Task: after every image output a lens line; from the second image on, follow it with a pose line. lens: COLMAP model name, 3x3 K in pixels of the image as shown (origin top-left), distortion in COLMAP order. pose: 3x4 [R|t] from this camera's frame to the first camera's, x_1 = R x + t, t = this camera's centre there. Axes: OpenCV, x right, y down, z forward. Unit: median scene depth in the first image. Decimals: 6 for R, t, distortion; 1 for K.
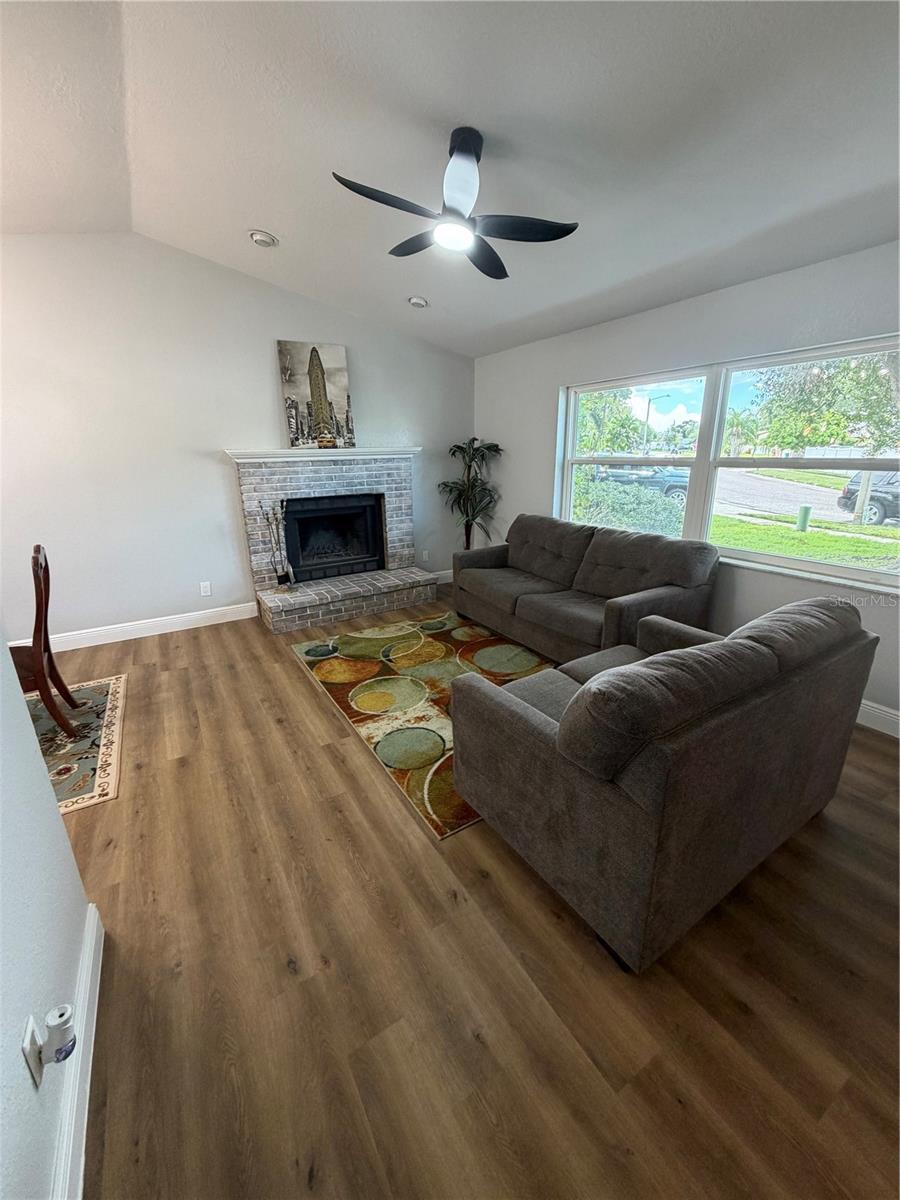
lens RADIAL K [[477.6, 0, 448.2], [0, 477.6, 598.2], [0, 0, 1]] dist [0.001086, -0.000138]
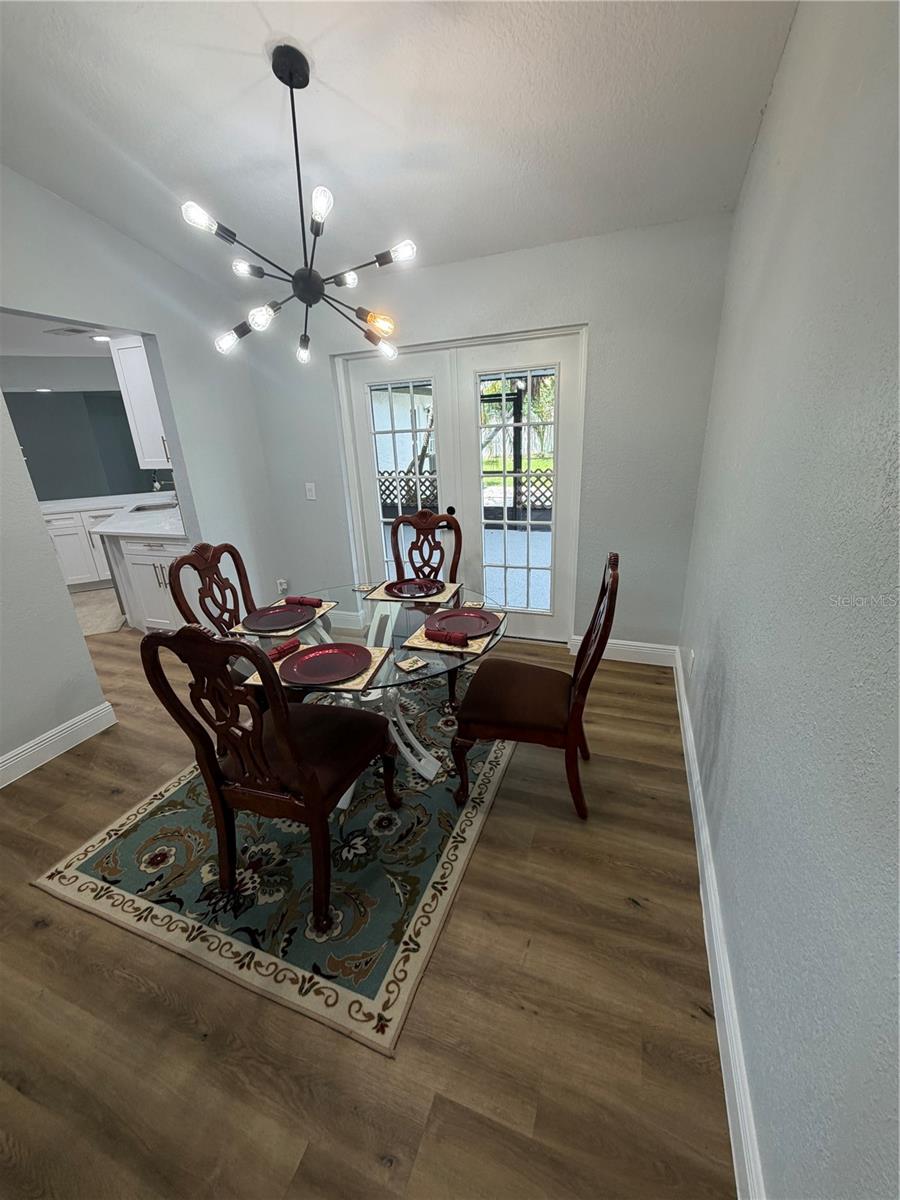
lens RADIAL K [[477.6, 0, 448.2], [0, 477.6, 598.2], [0, 0, 1]] dist [0.001086, -0.000138]
pose [[-0.793518, 0.249673, -0.554970, -0.481237], [-0.124376, 0.826171, 0.549520, -0.263015], [0.595700, 0.505079, -0.624529, 0.872865]]
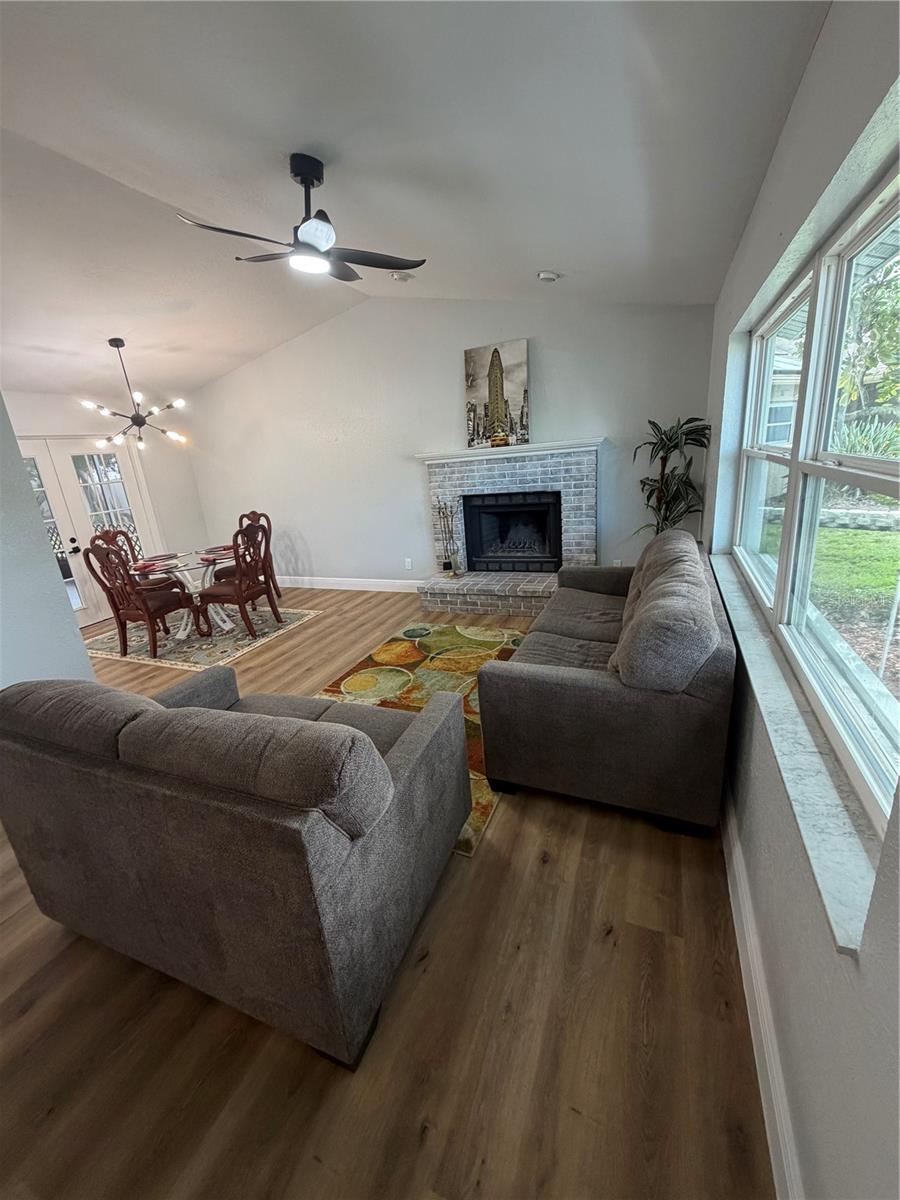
lens RADIAL K [[477.6, 0, 448.2], [0, 477.6, 598.2], [0, 0, 1]] dist [0.001086, -0.000138]
pose [[0.574026, 0.210190, -0.791400, 0.589623], [-0.170380, 0.975999, 0.135636, -0.122759], [0.800915, 0.056980, 0.596061, 0.336797]]
